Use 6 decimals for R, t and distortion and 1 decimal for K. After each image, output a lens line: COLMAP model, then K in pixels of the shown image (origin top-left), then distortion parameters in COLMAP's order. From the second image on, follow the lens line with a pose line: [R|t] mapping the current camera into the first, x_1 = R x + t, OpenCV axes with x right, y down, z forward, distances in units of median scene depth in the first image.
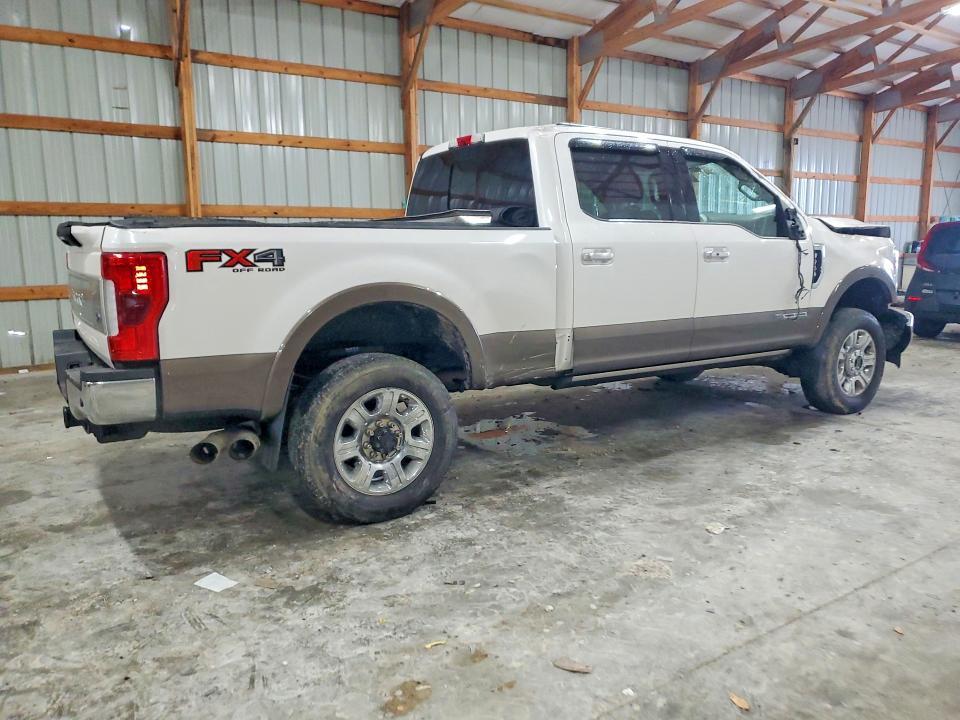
lens RADIAL K [[765.8, 0, 486.1], [0, 765.8, 362.2], [0, 0, 1]] dist [0.017143, -0.010642]
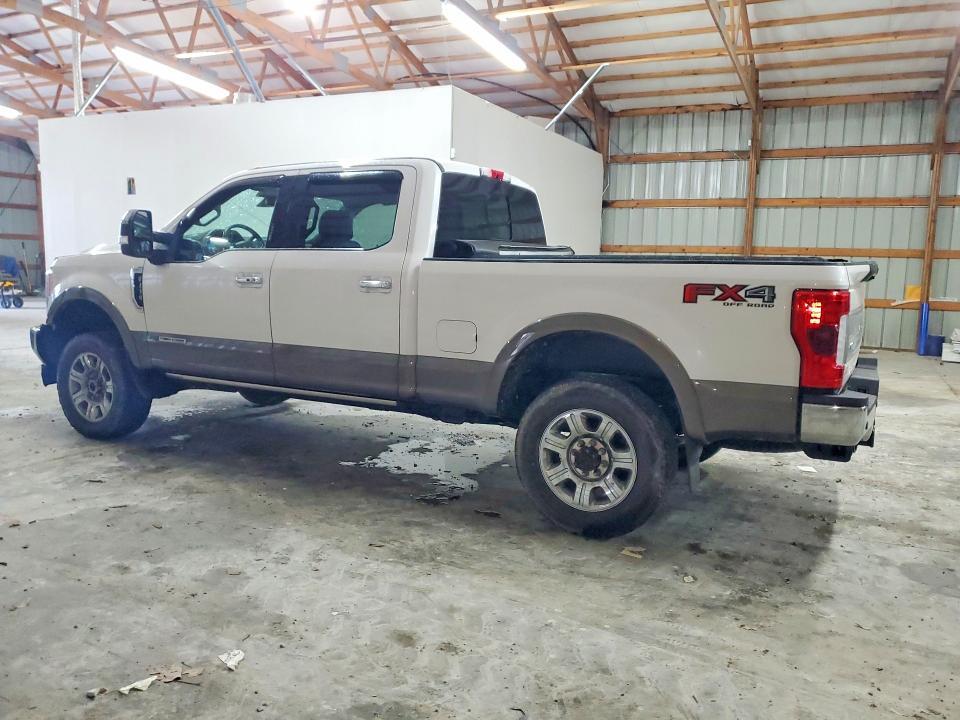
lens RADIAL K [[765.8, 0, 486.1], [0, 765.8, 362.2], [0, 0, 1]] dist [0.017143, -0.010642]
pose [[-0.494905, -0.111426, 0.861773, -0.917755], [0.114589, 0.974715, 0.191836, -0.233640], [-0.861359, 0.193690, -0.469623, 1.498004]]
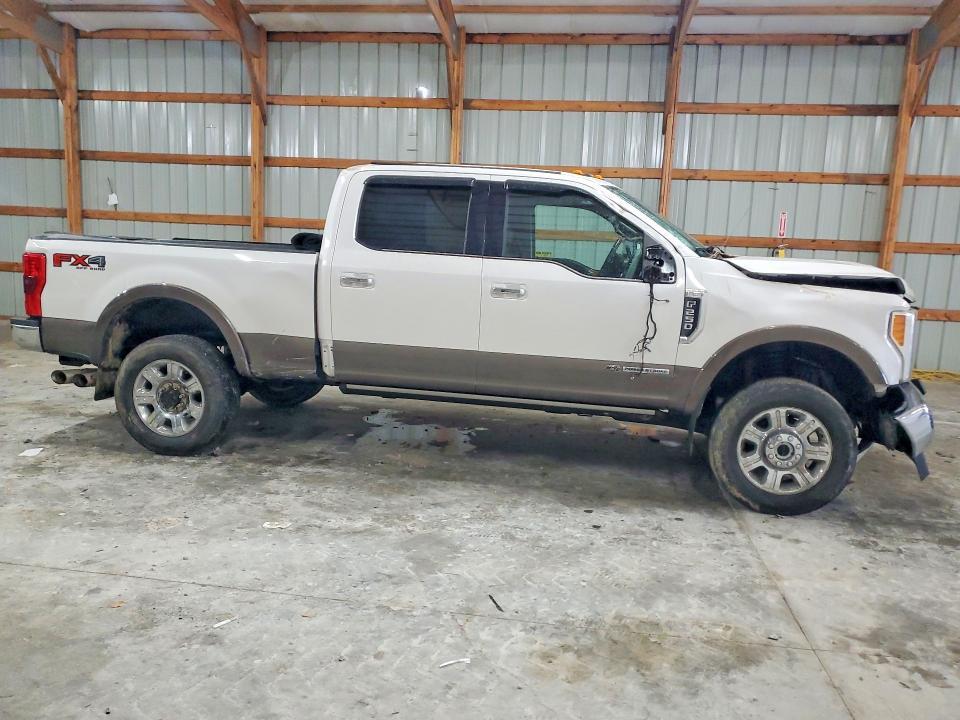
lens RADIAL K [[765.8, 0, 486.1], [0, 765.8, 362.2], [0, 0, 1]] dist [0.017143, -0.010642]
pose [[0.716344, 0.144546, -0.682611, 1.217265], [-0.159319, 0.986347, 0.041671, -0.110222], [0.679315, 0.078903, 0.729593, 0.363297]]
